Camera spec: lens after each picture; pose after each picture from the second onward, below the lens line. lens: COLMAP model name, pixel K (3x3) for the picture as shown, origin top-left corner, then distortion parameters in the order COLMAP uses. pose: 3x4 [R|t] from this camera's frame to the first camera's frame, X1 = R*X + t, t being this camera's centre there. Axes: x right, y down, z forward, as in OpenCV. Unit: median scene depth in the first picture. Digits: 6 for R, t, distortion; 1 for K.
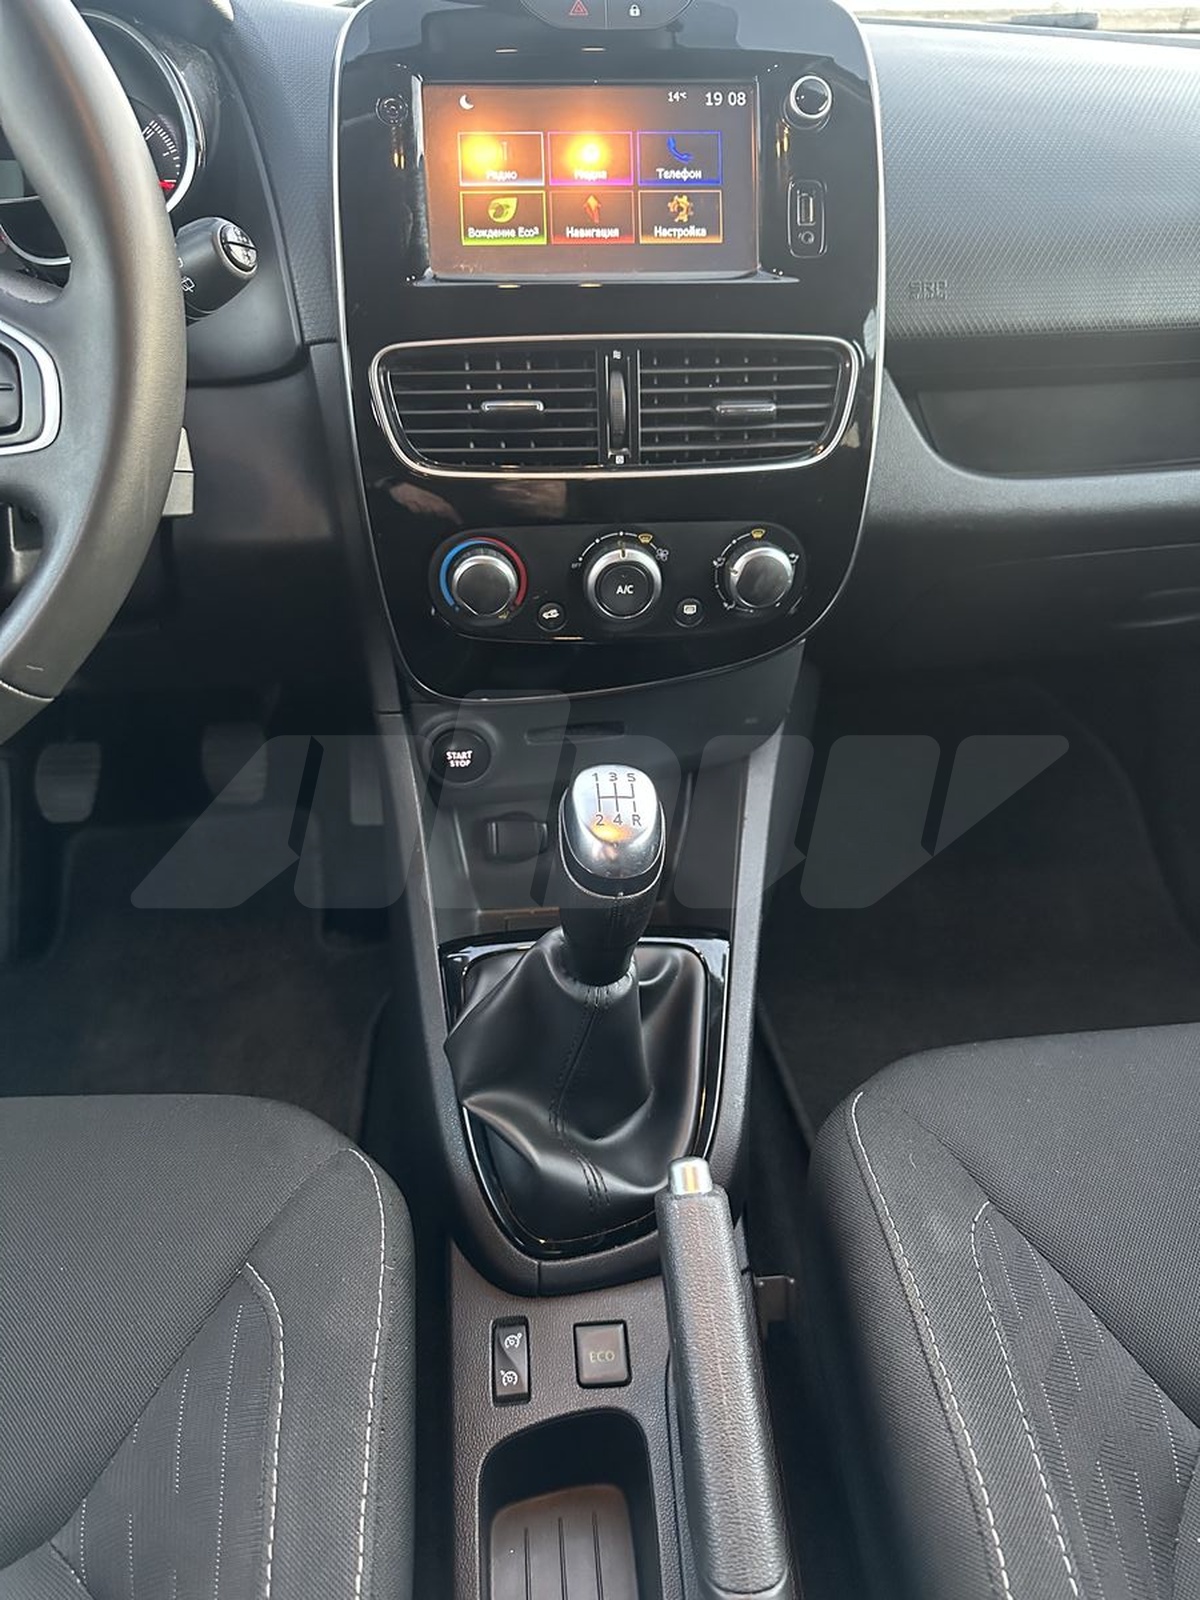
lens RADIAL K [[1143.3, 0, 600.0], [0, 1143.3, 800.0], [0, 0, 1]] dist [0.097173, -0.157937]
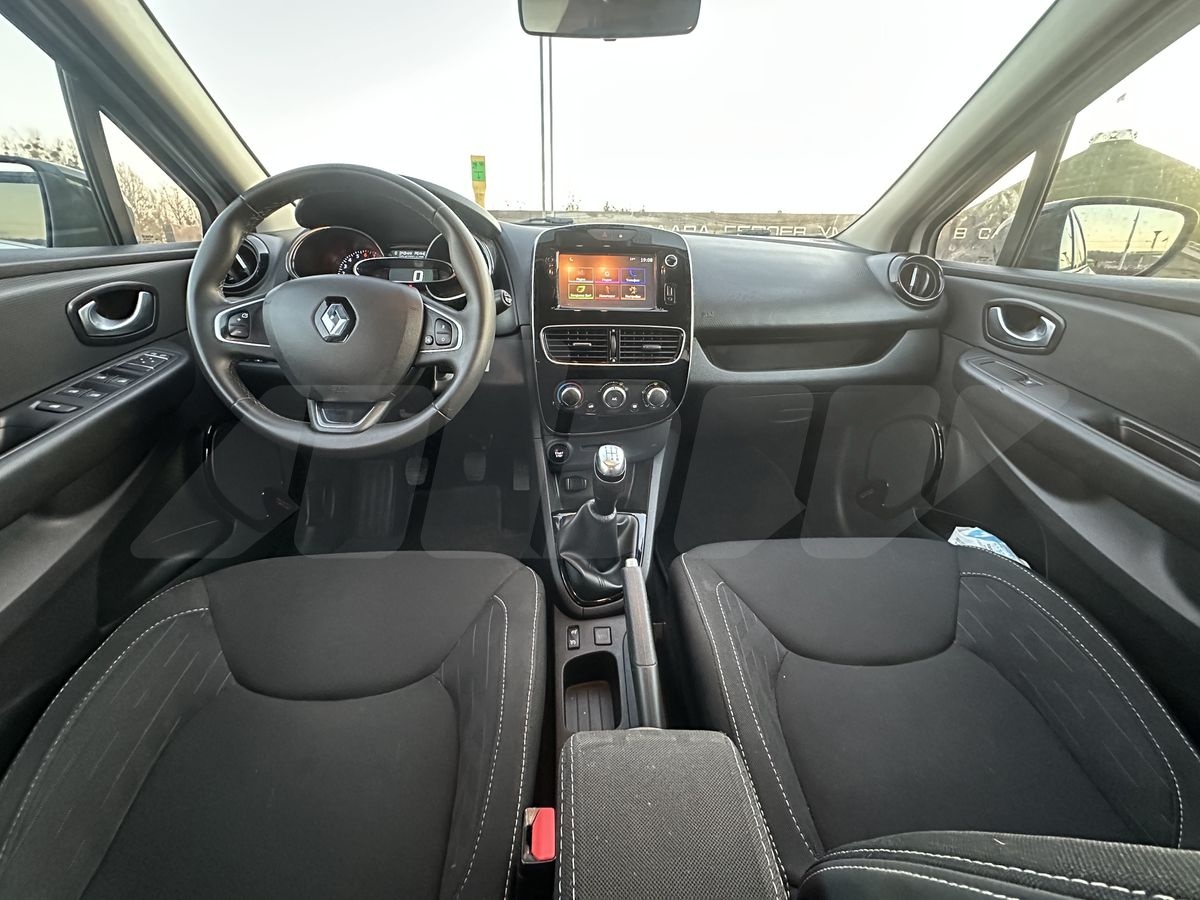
lens RADIAL K [[484.6, 0, 600.0], [0, 484.6, 450.0], [0, 0, 1]] dist [0.000813, 0.000056]
pose [[0.999712, 0.023968, 0.001043, -0.017801], [-0.023593, 0.990095, -0.138401, 0.150422], [-0.004350, 0.138336, 0.990376, -0.336247]]
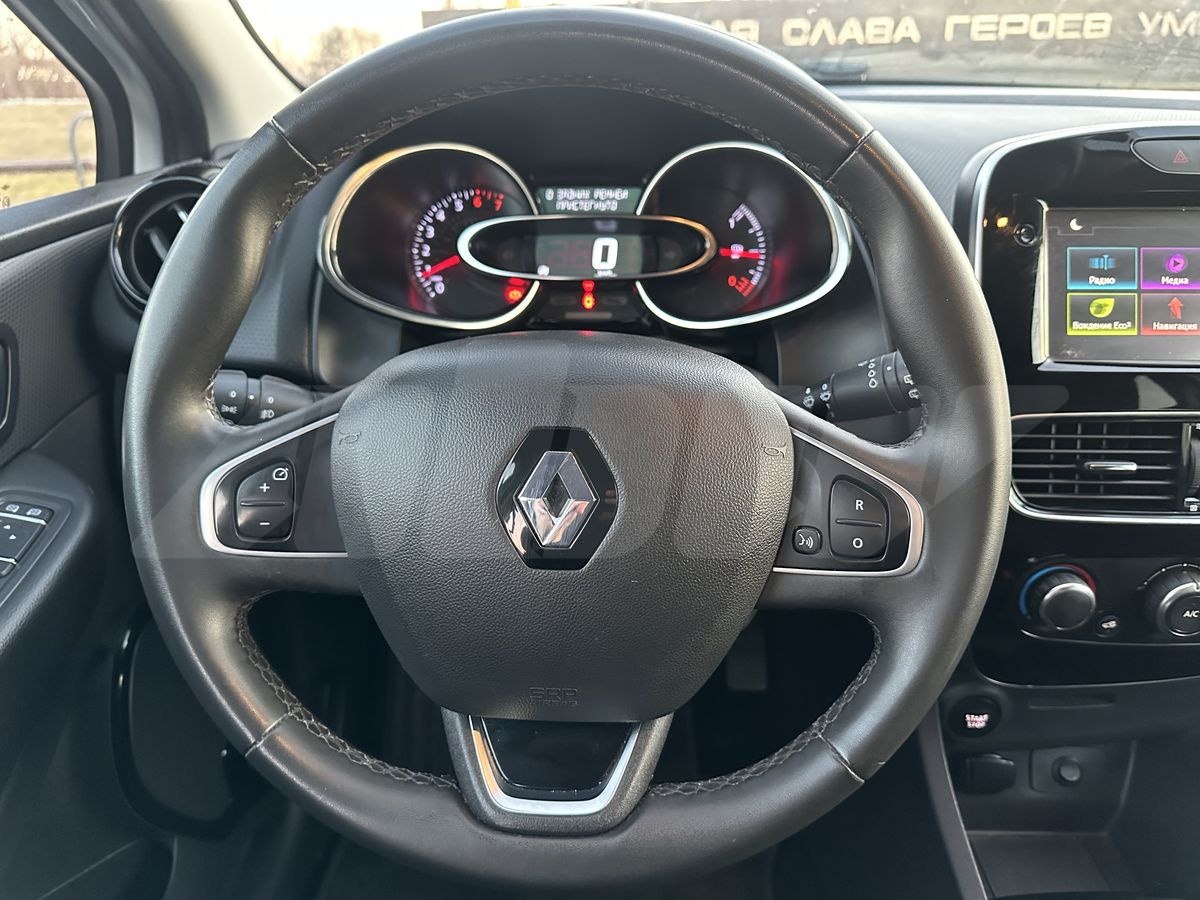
lens RADIAL K [[857.5, 0, 600.0], [0, 857.5, 450.0], [0, 0, 1]] dist [0.097173, -0.157937]
pose [[0.994647, 0.034683, -0.097337, -0.501842], [-0.045826, 0.992344, -0.114685, -0.223793], [0.092614, 0.118532, 0.988622, 0.059383]]
